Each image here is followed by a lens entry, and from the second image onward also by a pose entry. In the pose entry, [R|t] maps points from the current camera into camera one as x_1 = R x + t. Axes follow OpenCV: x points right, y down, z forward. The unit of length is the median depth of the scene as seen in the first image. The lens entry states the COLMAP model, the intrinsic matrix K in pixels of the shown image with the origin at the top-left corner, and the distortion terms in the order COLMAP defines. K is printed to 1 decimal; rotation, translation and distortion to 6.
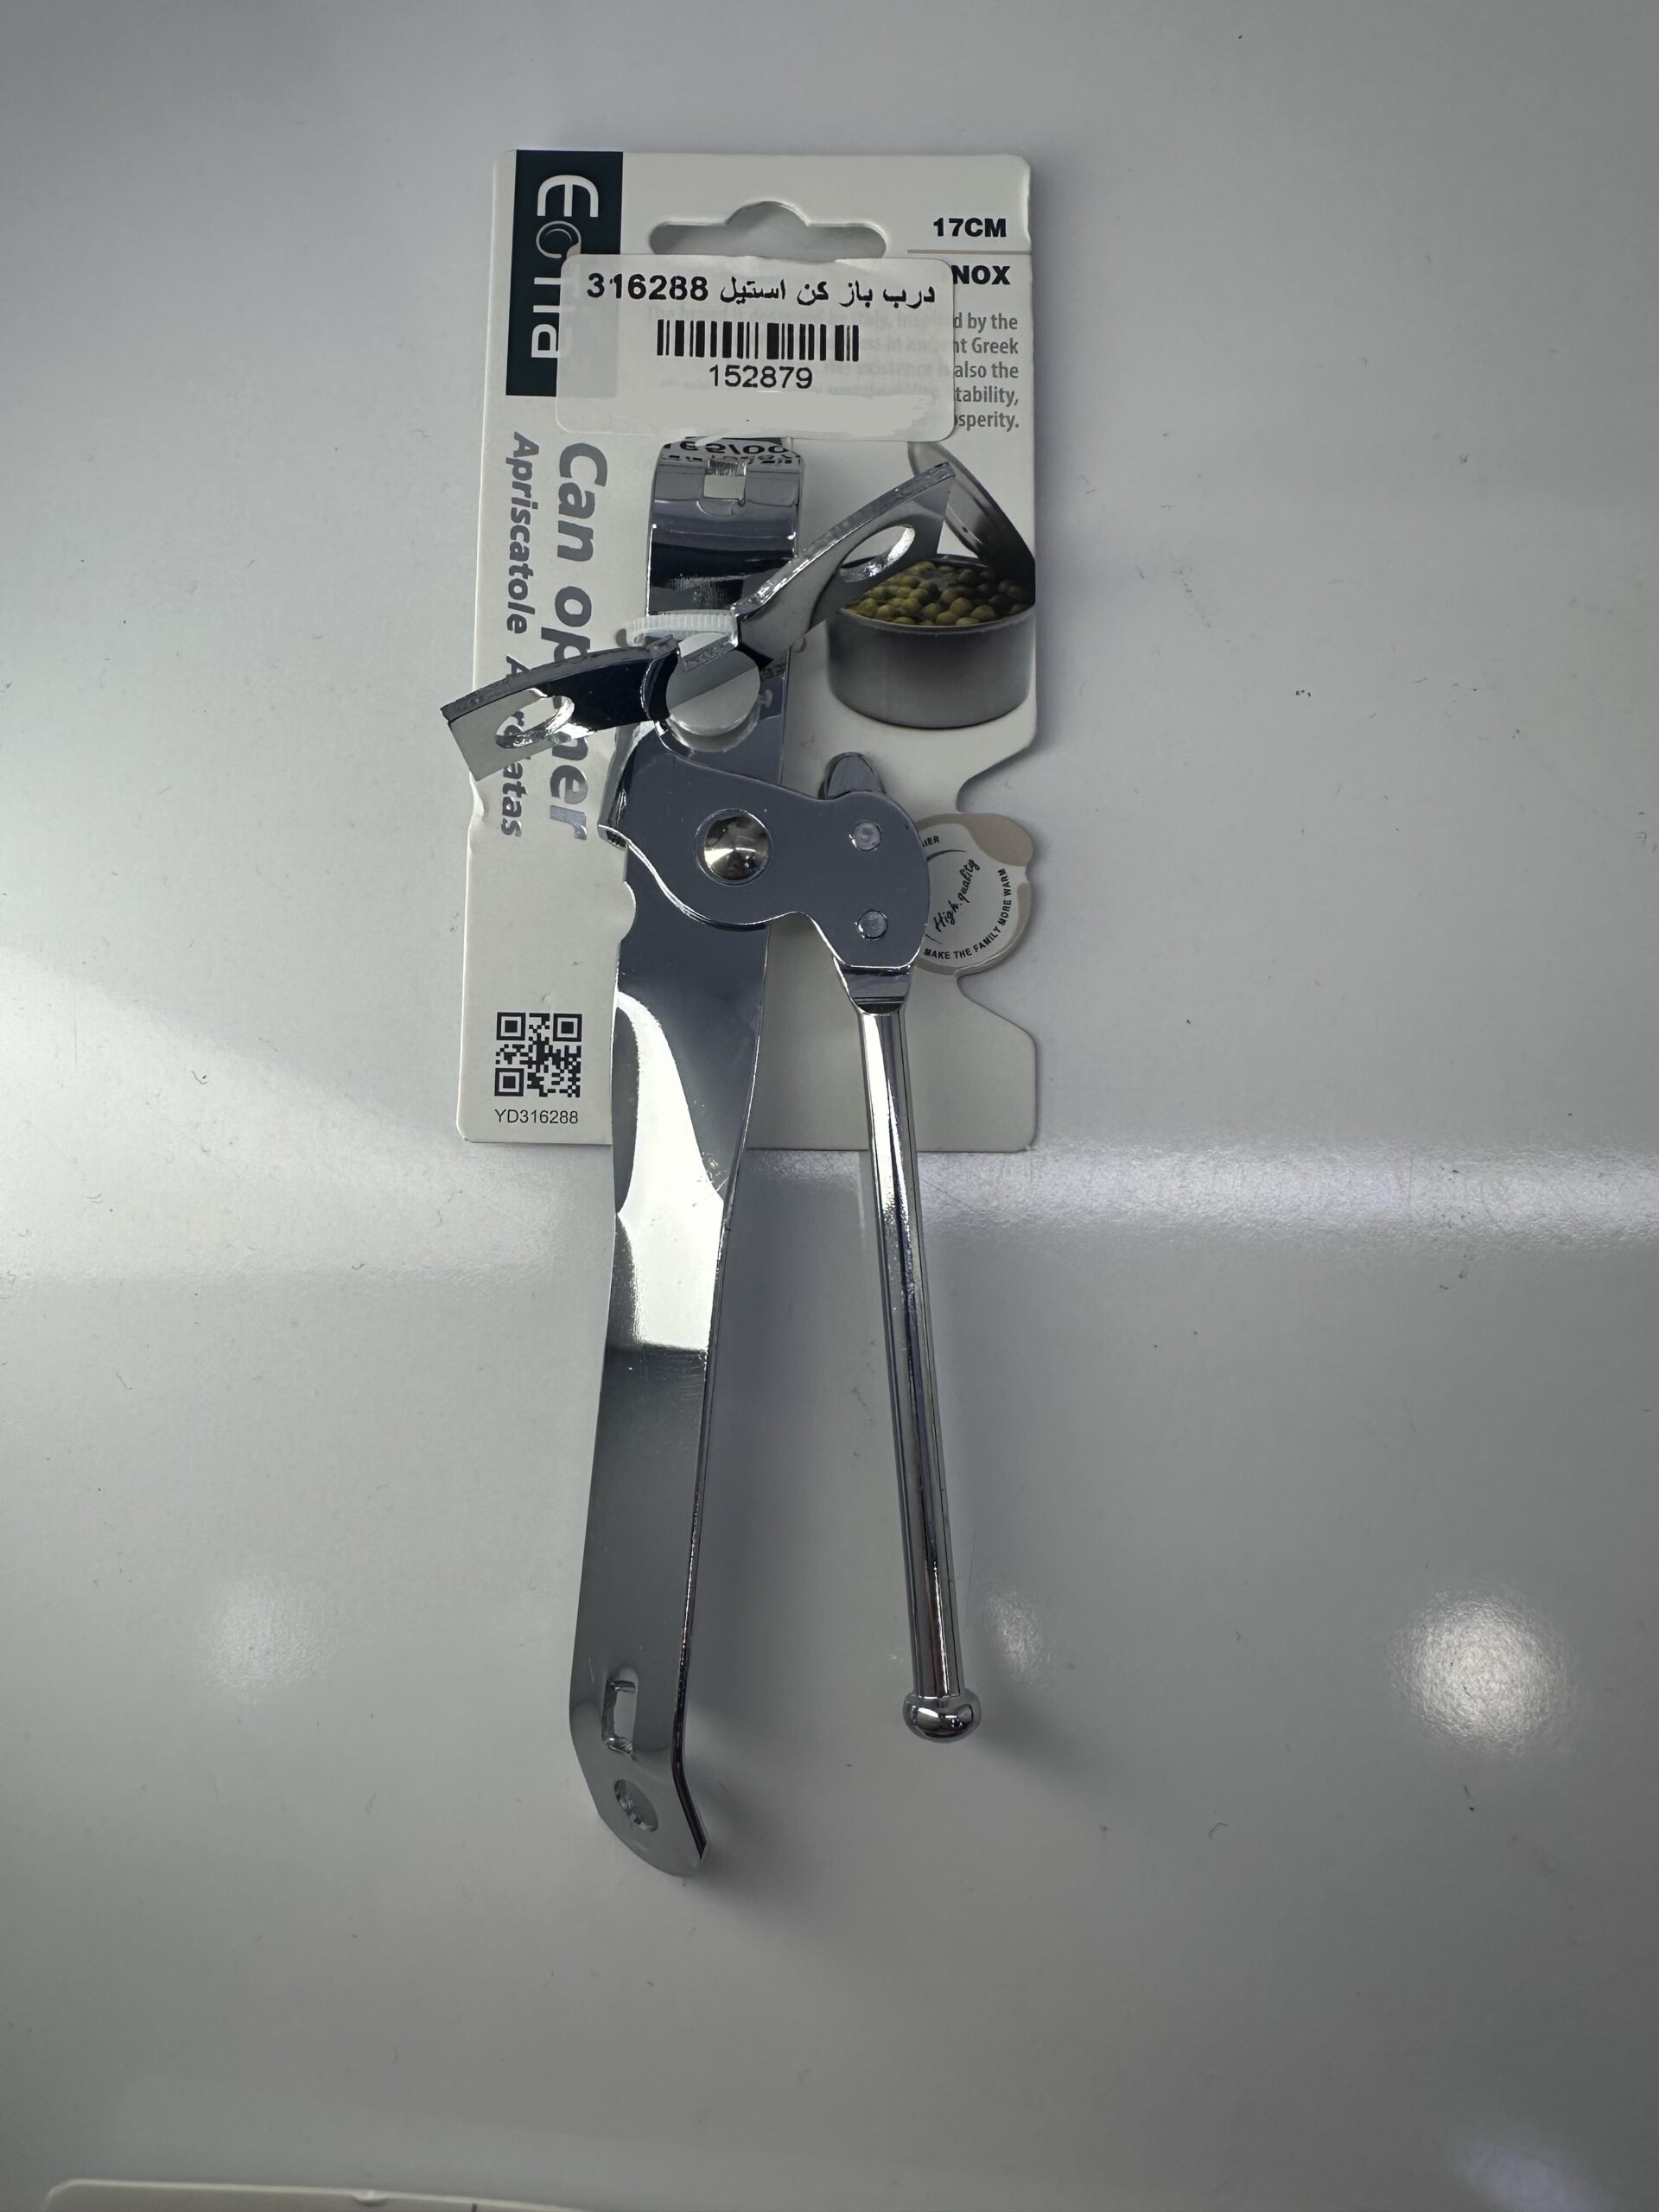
lens RADIAL K [[1403.1, 0, 827.5], [0, 1403.1, 984.4], [0, 0, 1]] dist [-0.008117, 0.001201]
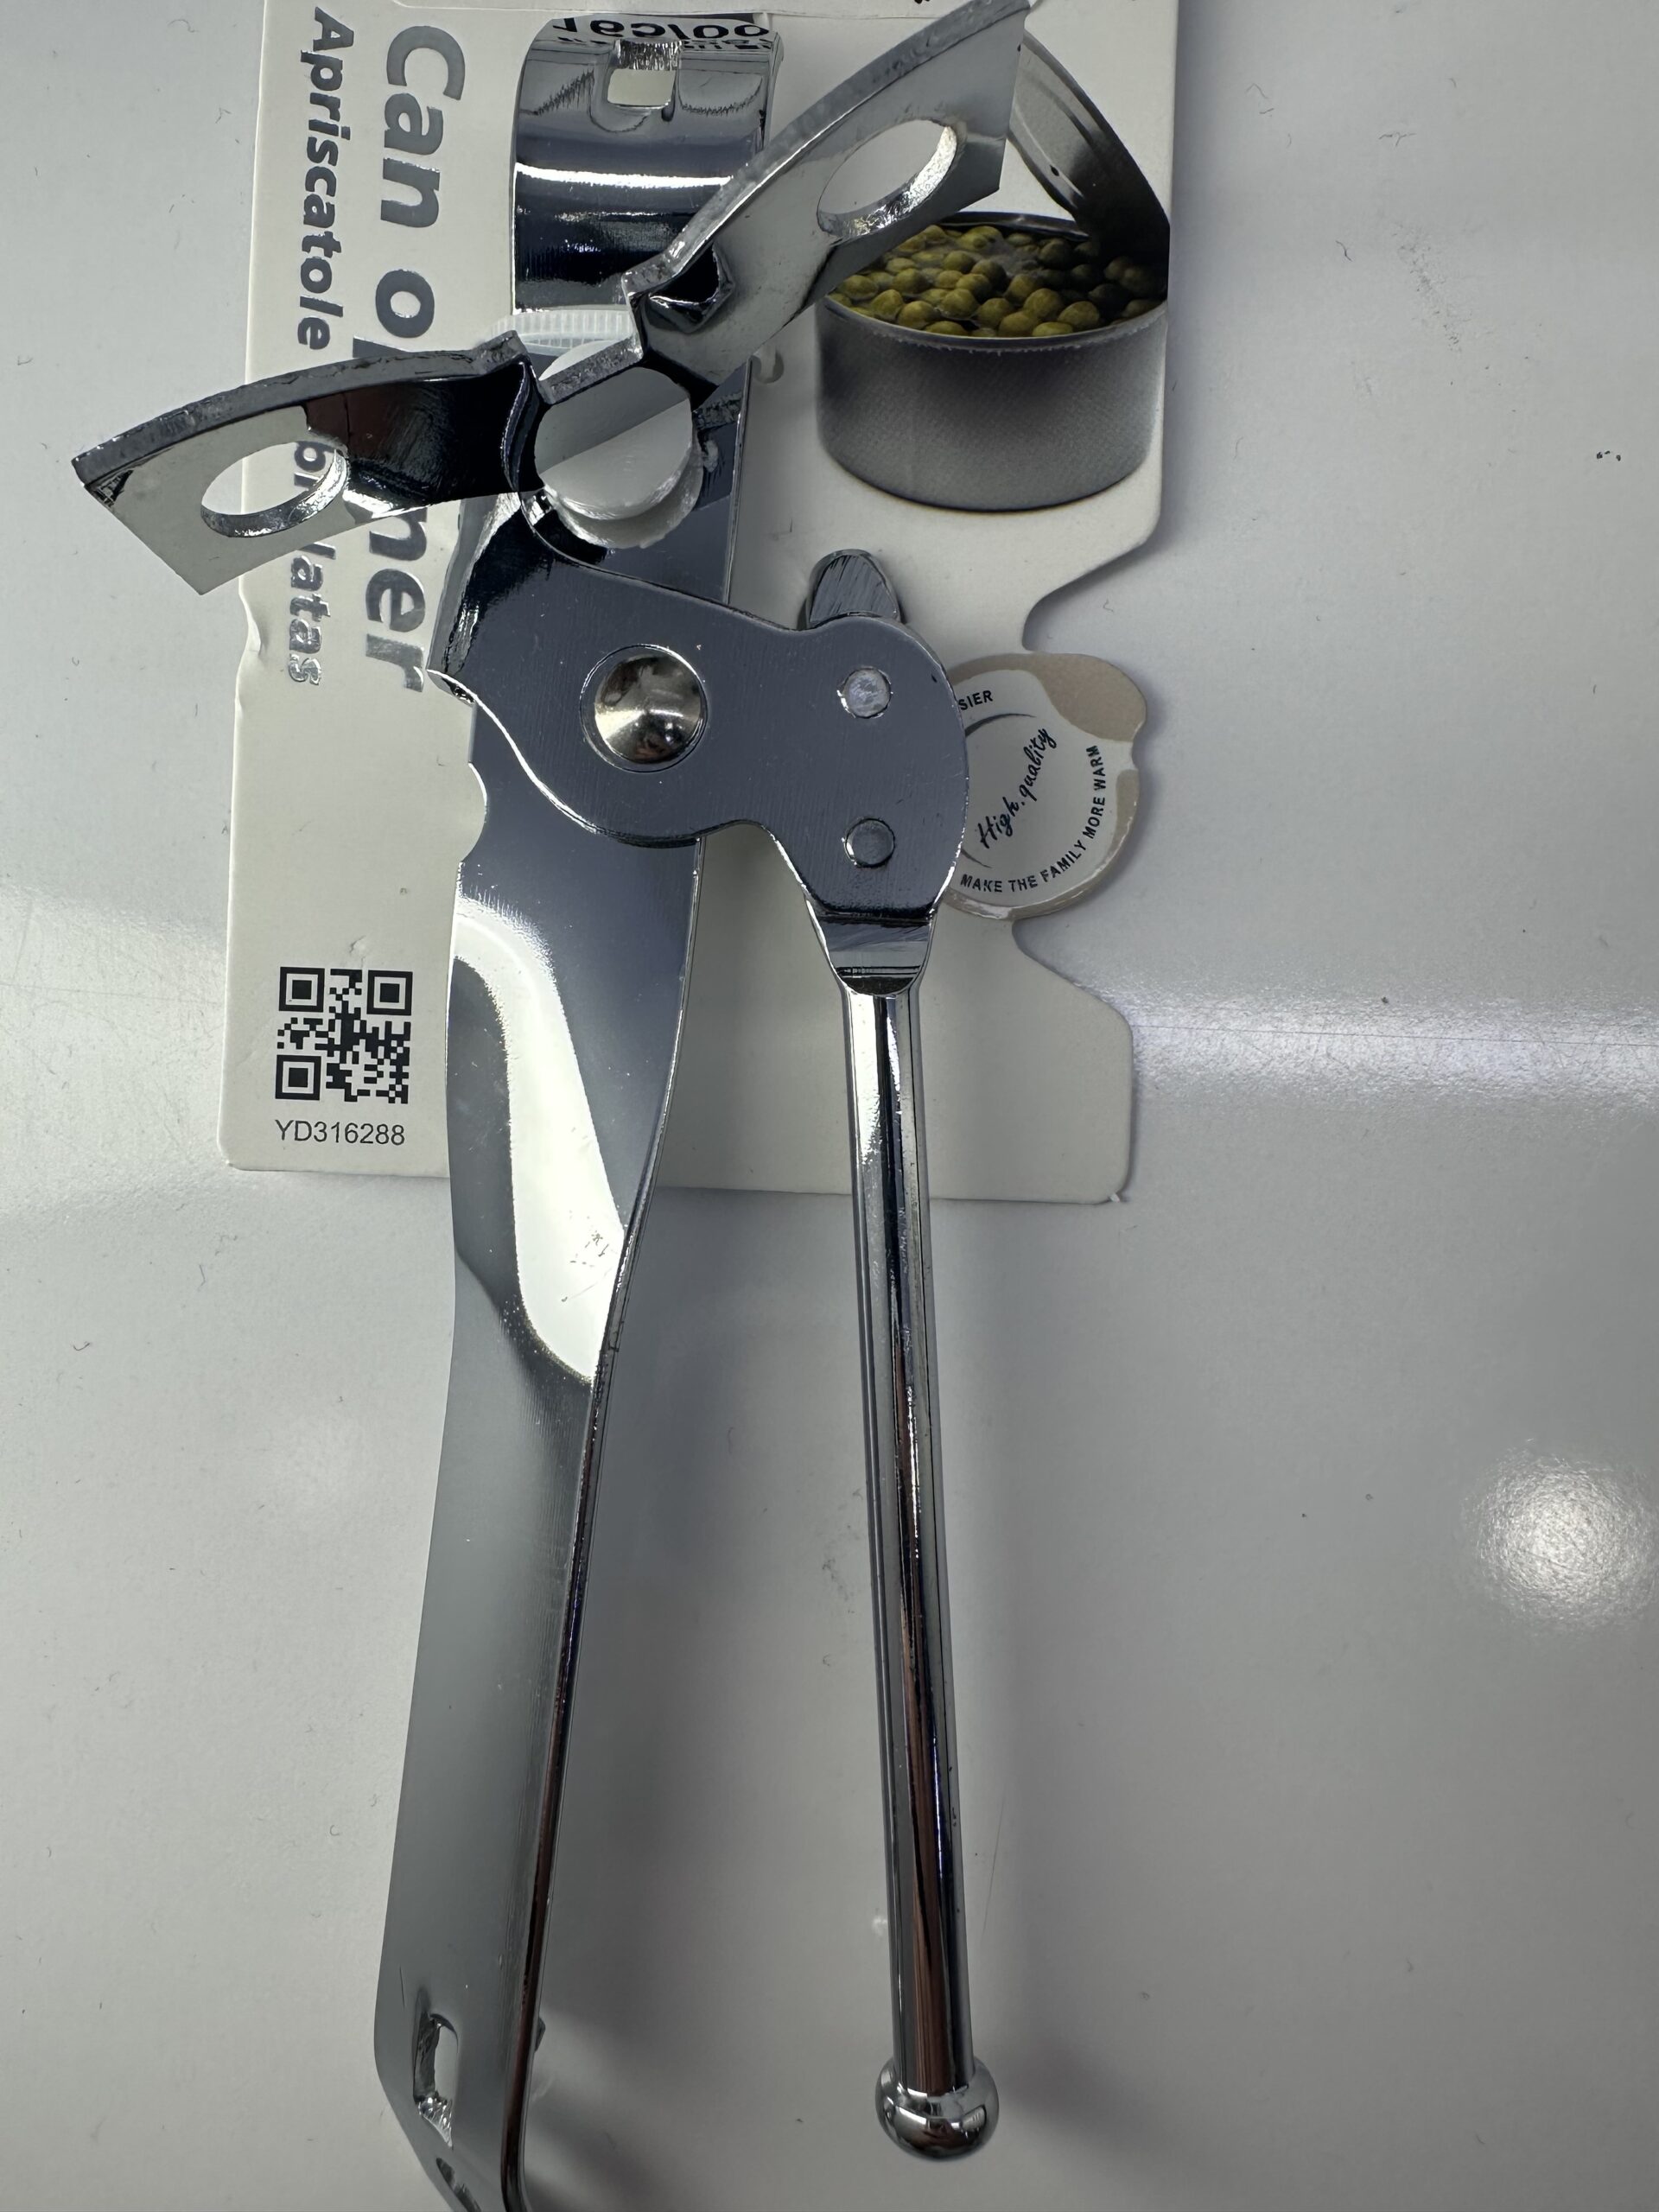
lens RADIAL K [[1403.1, 0, 827.5], [0, 1403.1, 984.4], [0, 0, 1]] dist [-0.008117, 0.001201]
pose [[0.997258, 0.026543, -0.069083, 0.053963], [-0.017928, 0.992311, 0.122463, -0.052369], [0.071802, -0.120888, 0.990066, 0.372055]]
